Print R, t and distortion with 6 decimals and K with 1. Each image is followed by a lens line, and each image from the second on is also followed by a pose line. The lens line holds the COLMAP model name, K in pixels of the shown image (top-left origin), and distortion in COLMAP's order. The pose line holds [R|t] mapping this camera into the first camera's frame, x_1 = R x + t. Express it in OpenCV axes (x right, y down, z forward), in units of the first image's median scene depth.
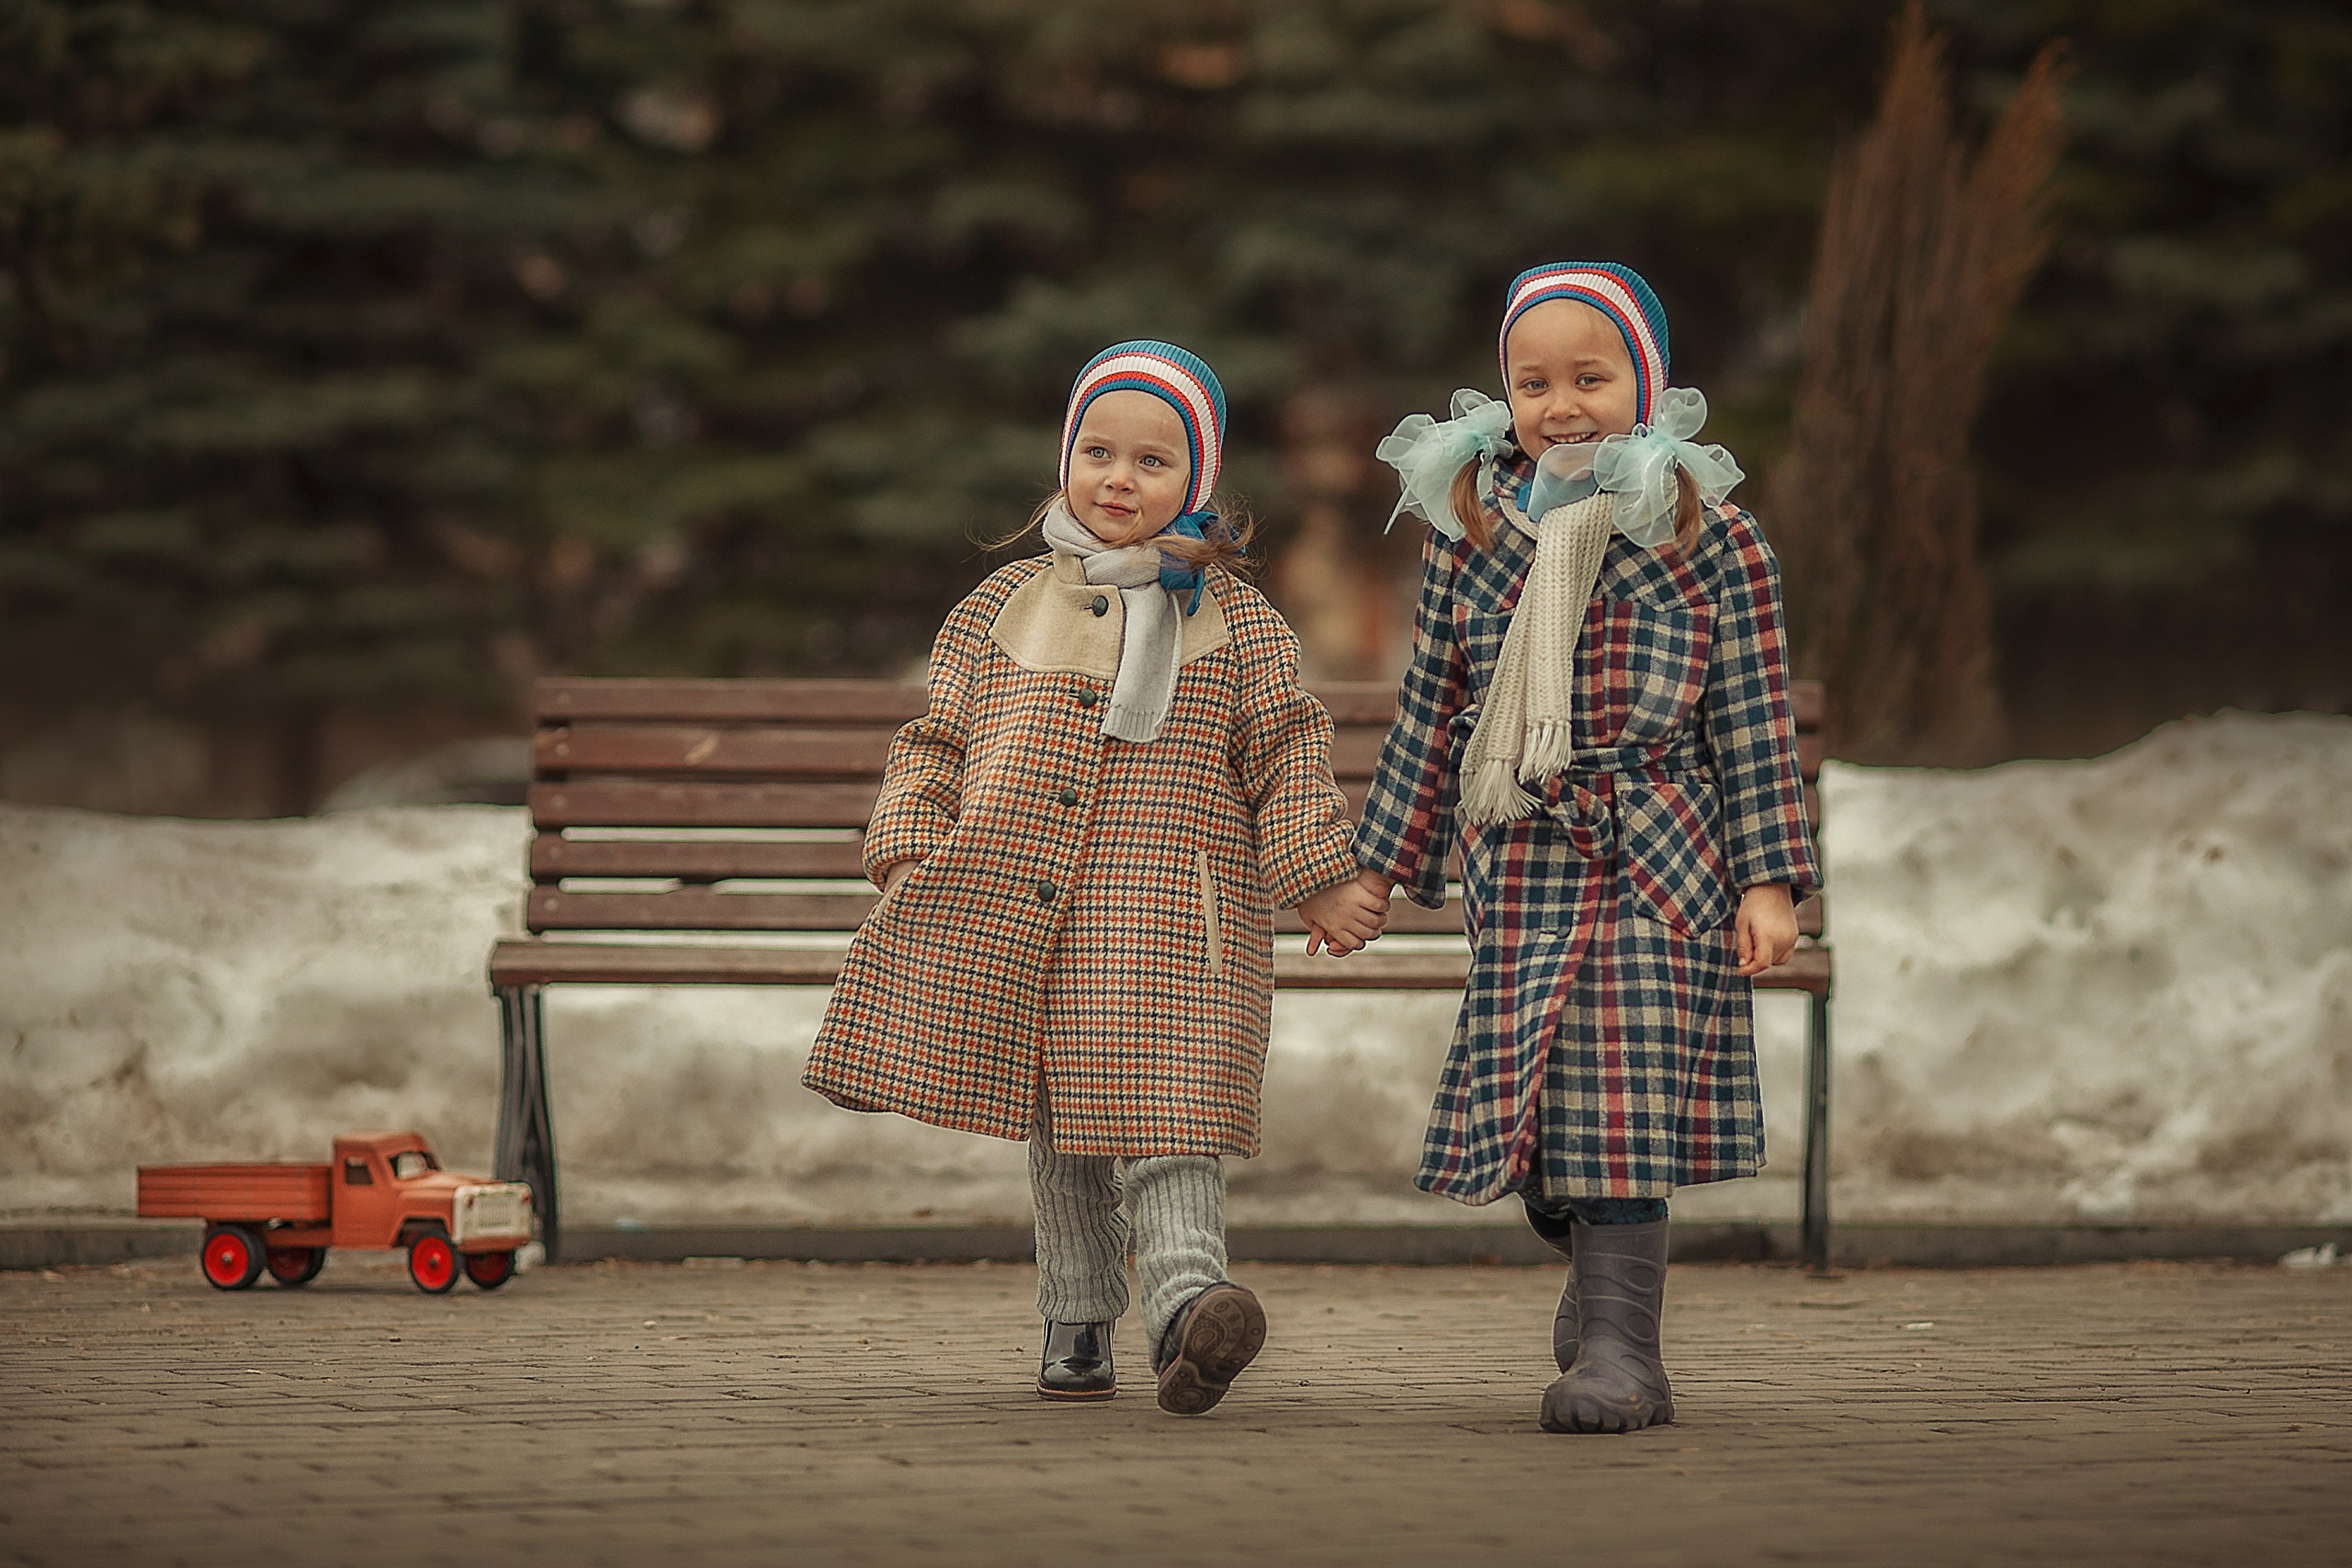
lens RADIAL K [[9033.0, 0, 1176.0], [0, 9033.0, 784.0], [0, 0, 1]] dist [0.051879, -1.123806]
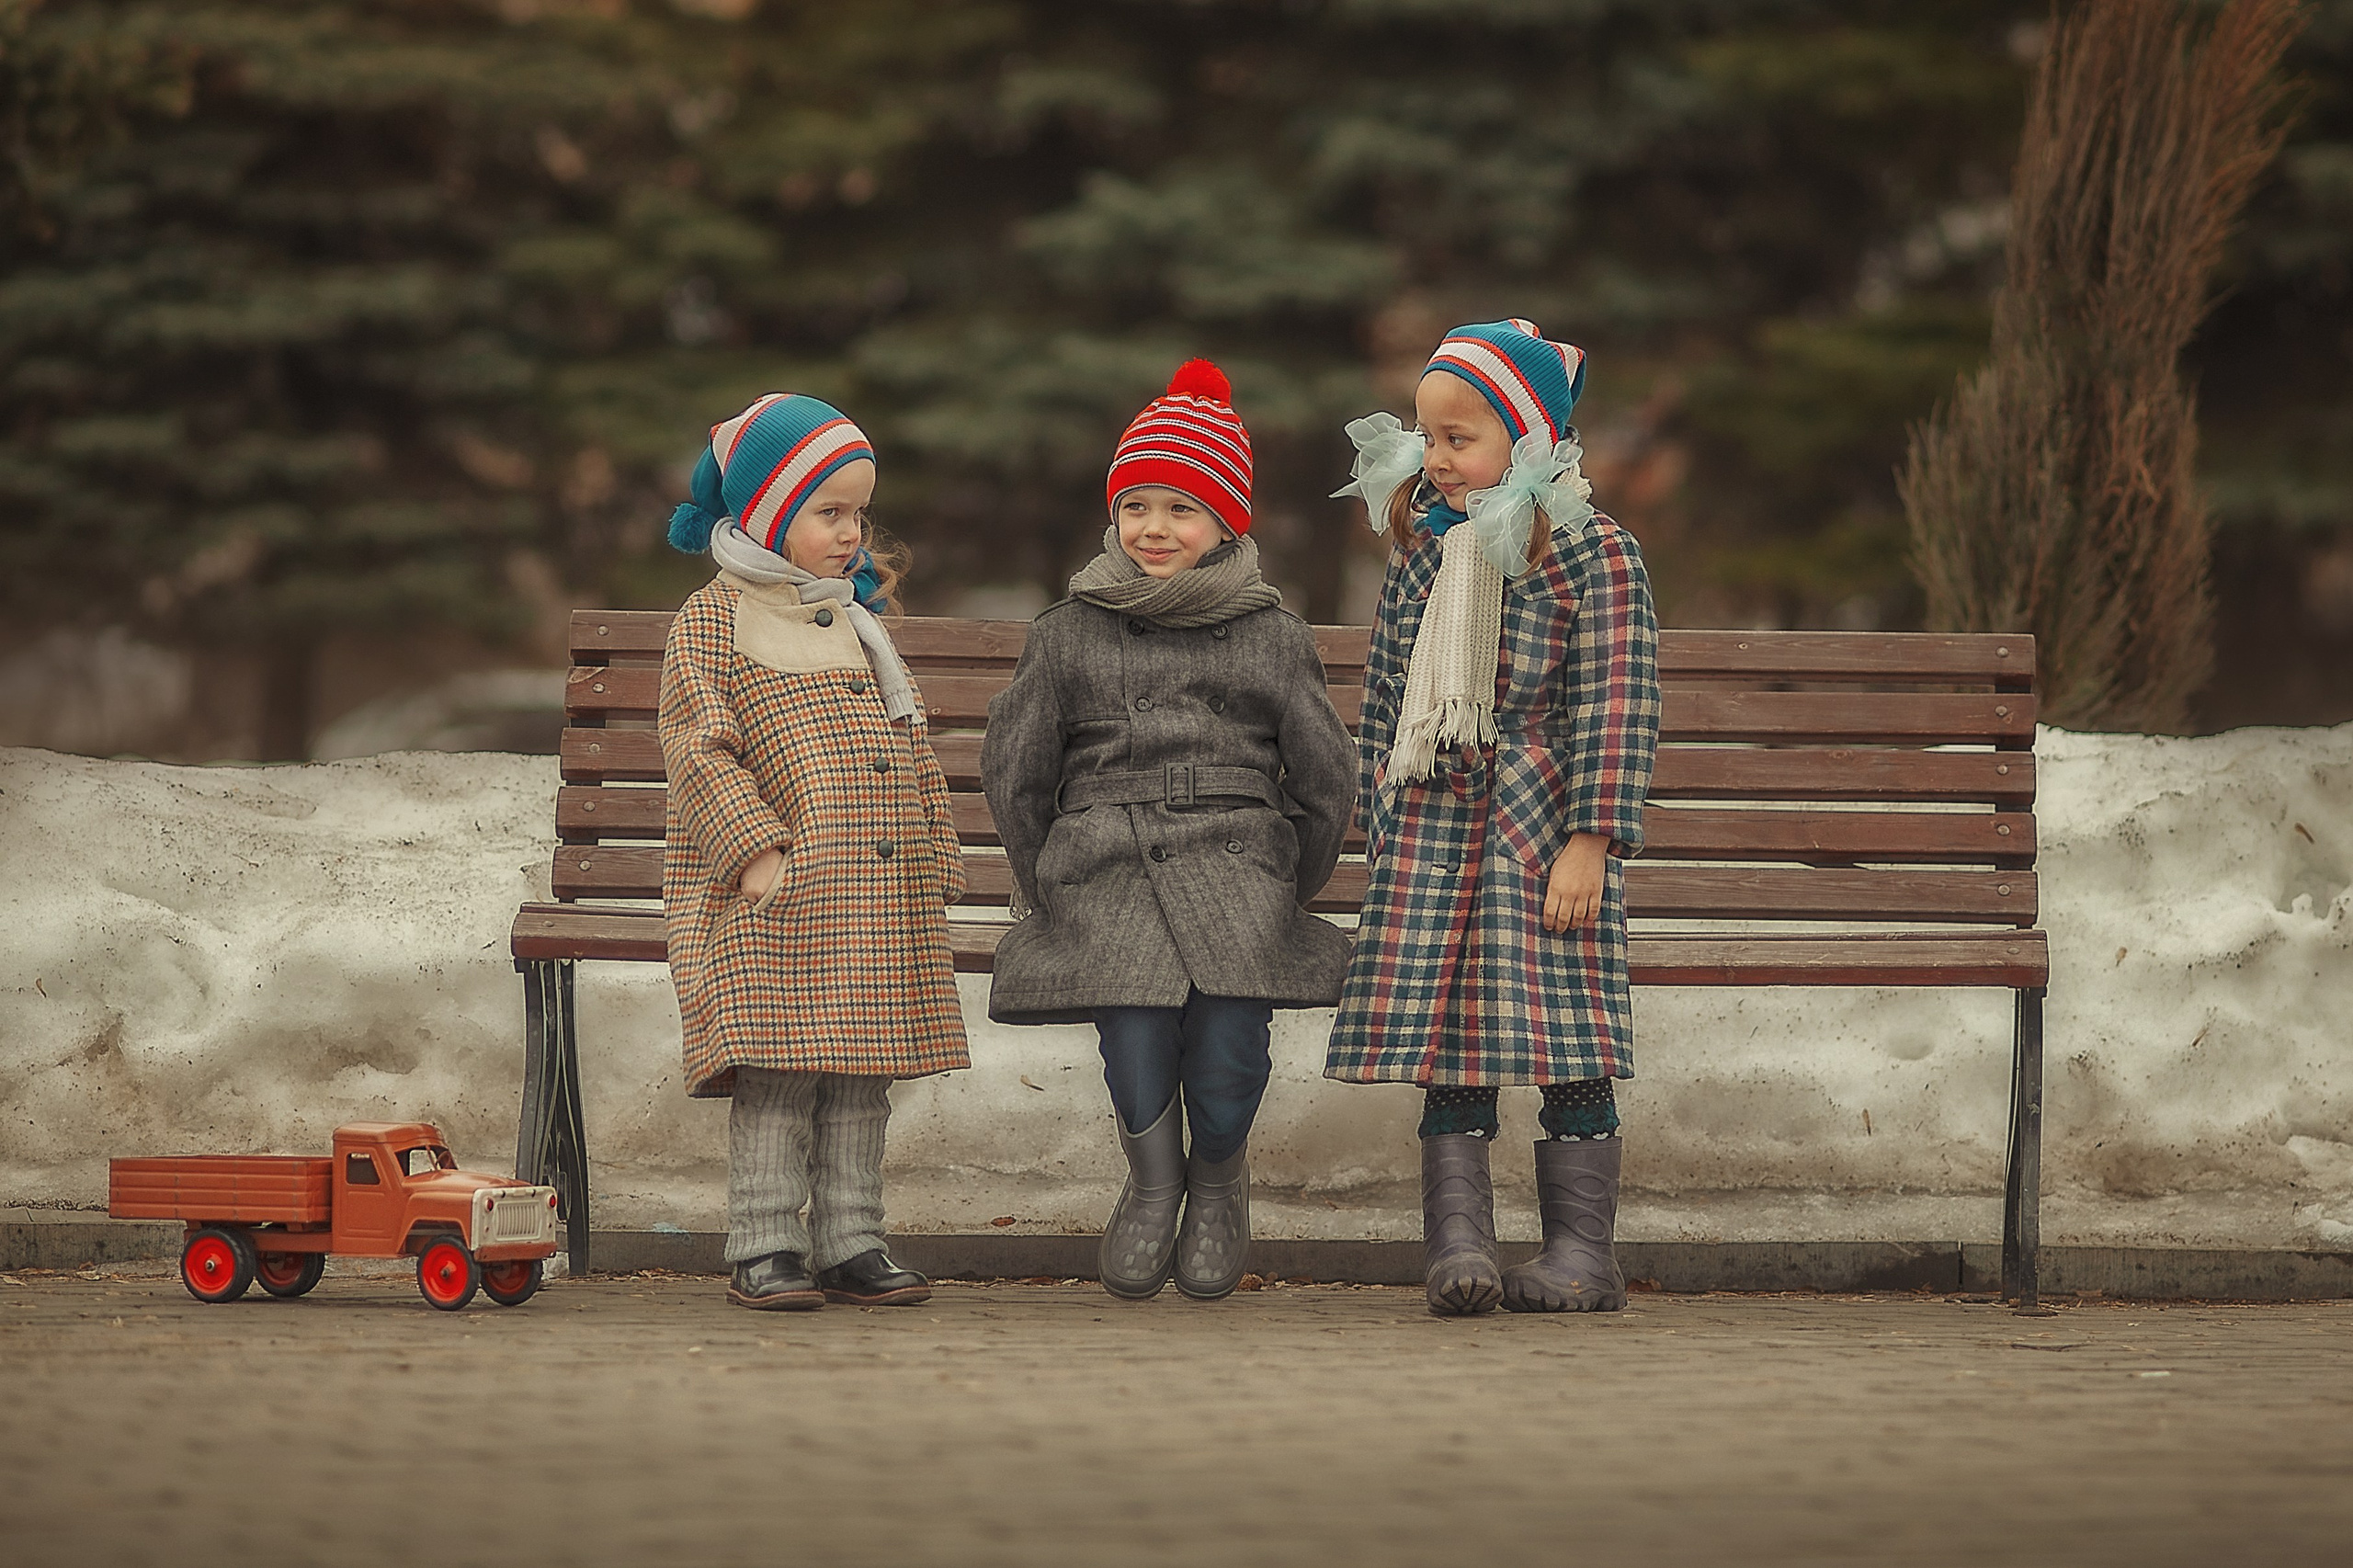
lens RADIAL K [[9920.9, 0, 1176.5], [0, 9920.9, 784.0], [0, 0, 1]] dist [-0.002319, -0.228420]
pose [[0.999875, 0.013798, -0.007730, -0.004295], [-0.013753, 0.999889, 0.005764, -0.000888], [0.007809, -0.005657, 0.999954, 0.036241]]
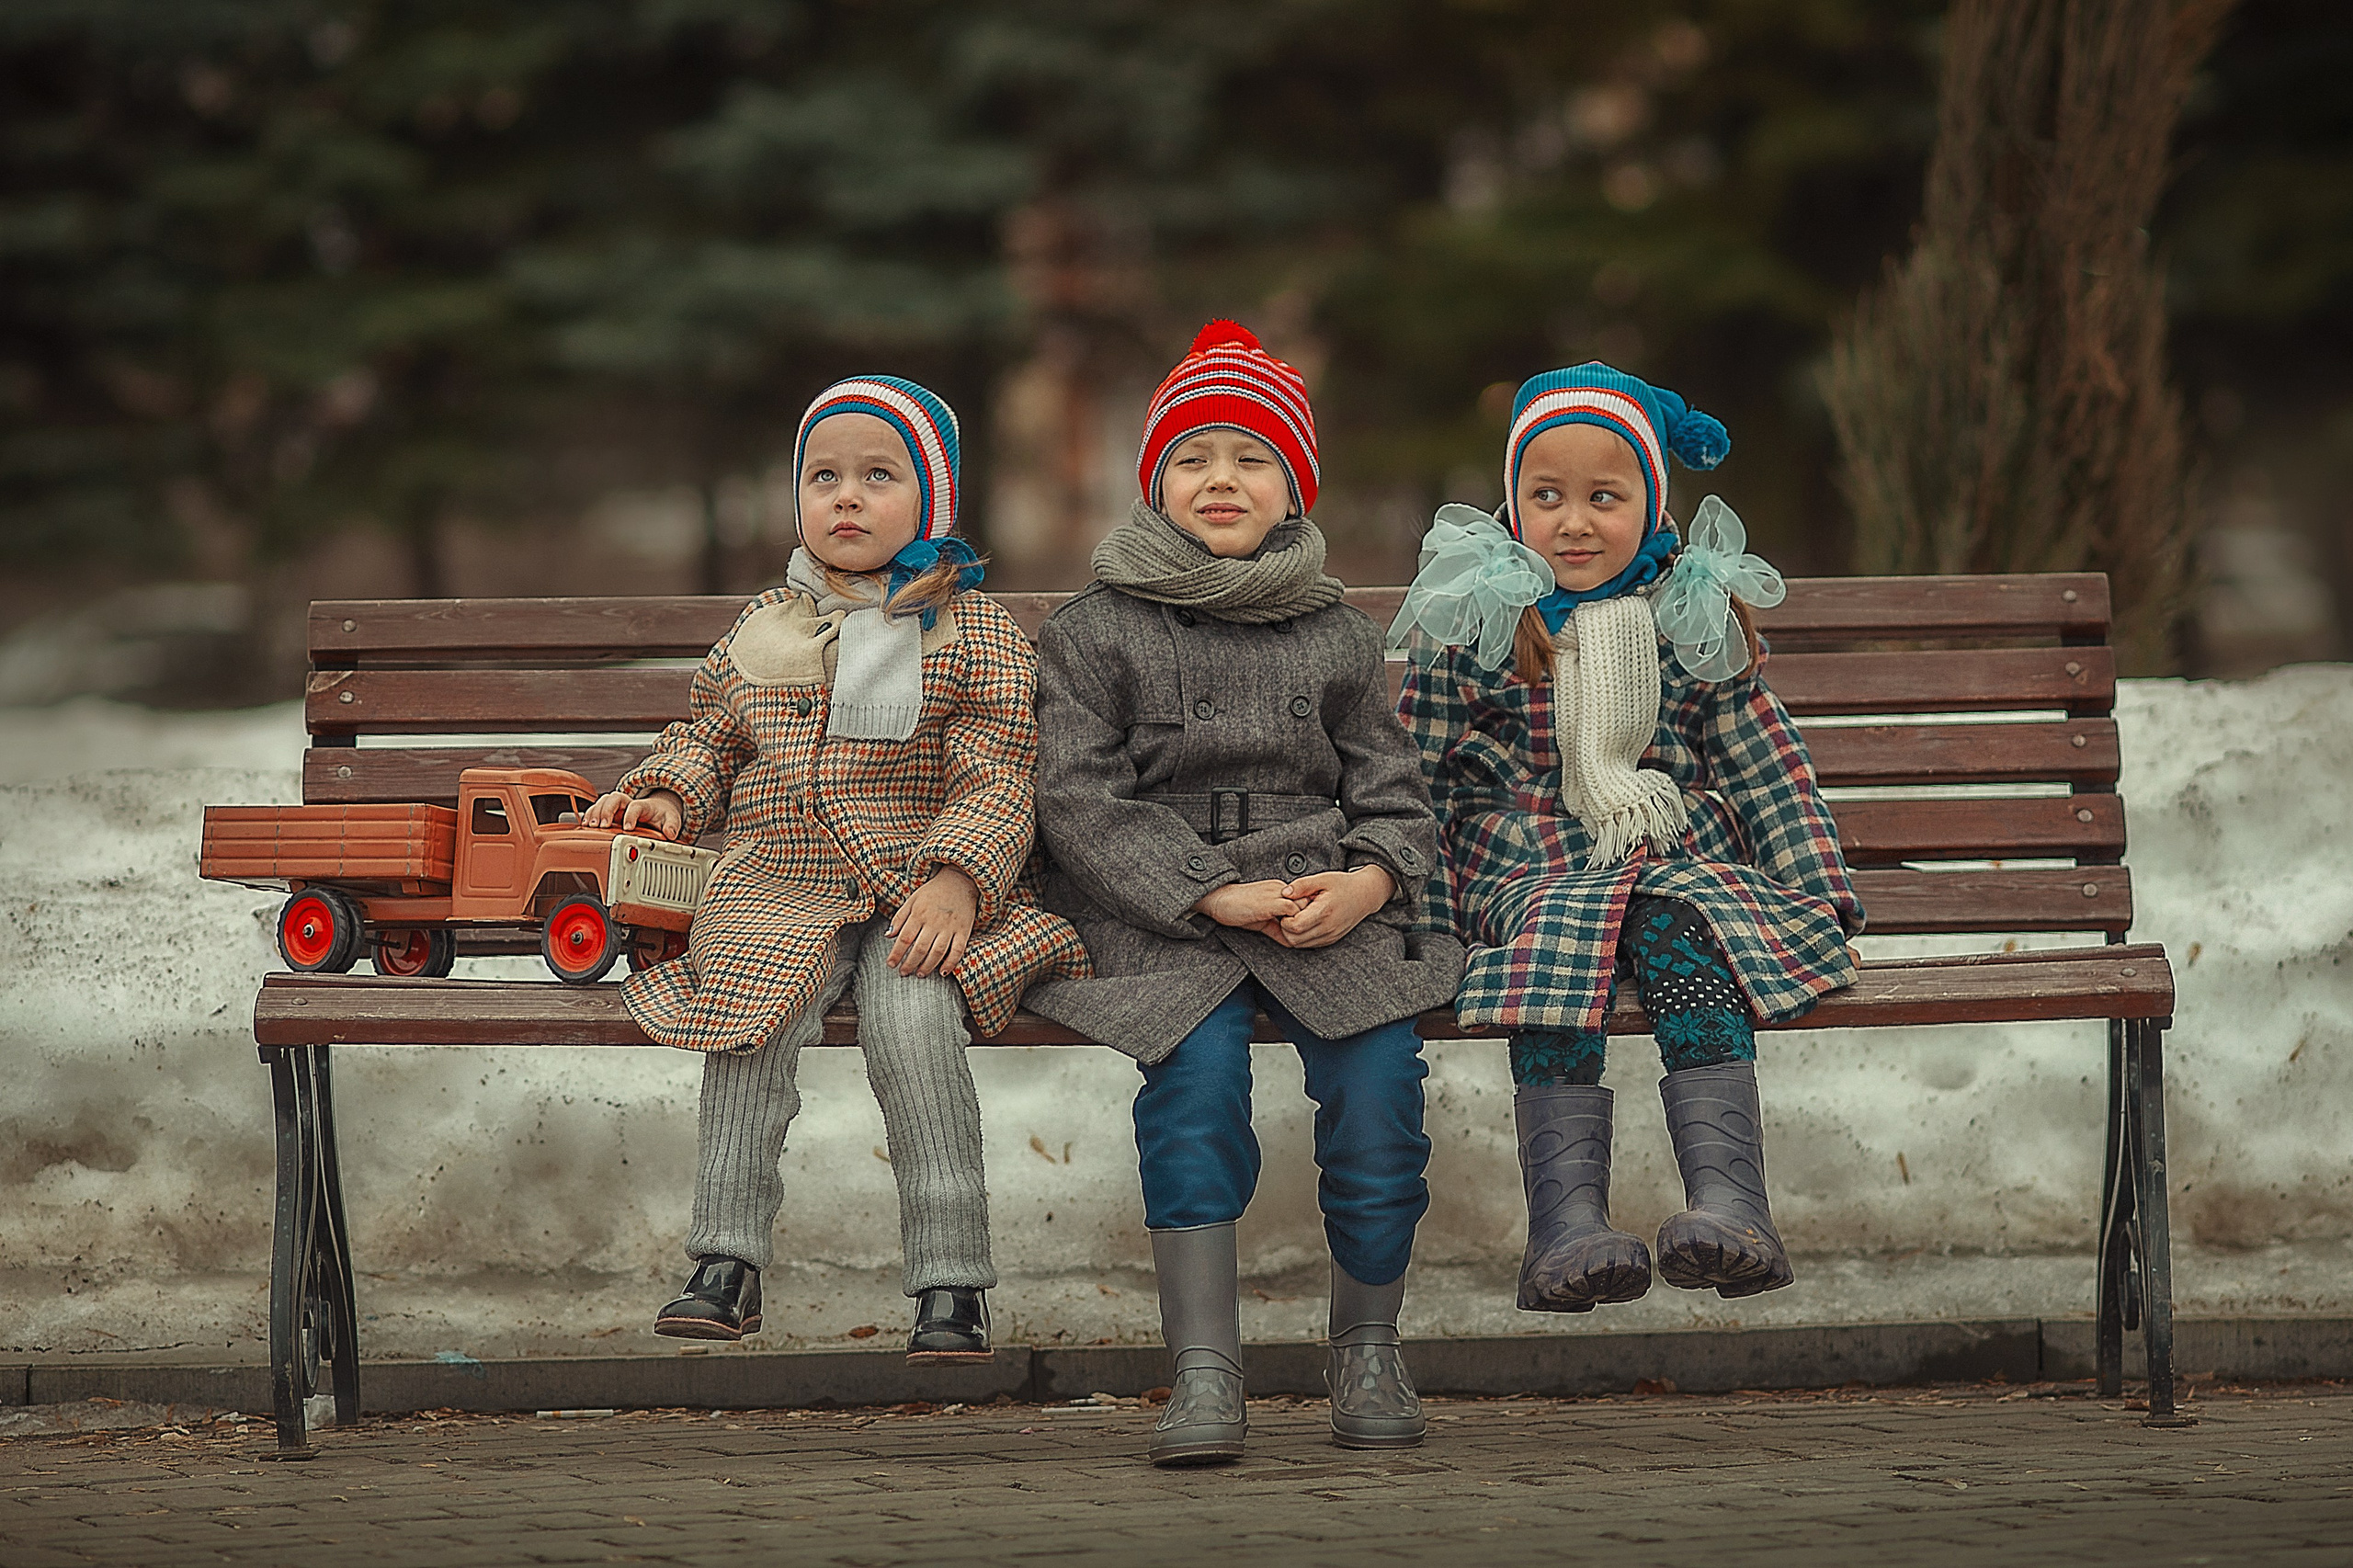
lens RADIAL K [[9920.9, 0, 1176.5], [0, 9920.9, 784.0], [0, 0, 1]] dist [-0.002319, -0.228420]
pose [[0.999487, -0.019765, 0.025203, -0.022728], [0.019376, 0.999690, 0.015612, -0.008101], [-0.025503, -0.015115, 0.999560, 0.218576]]
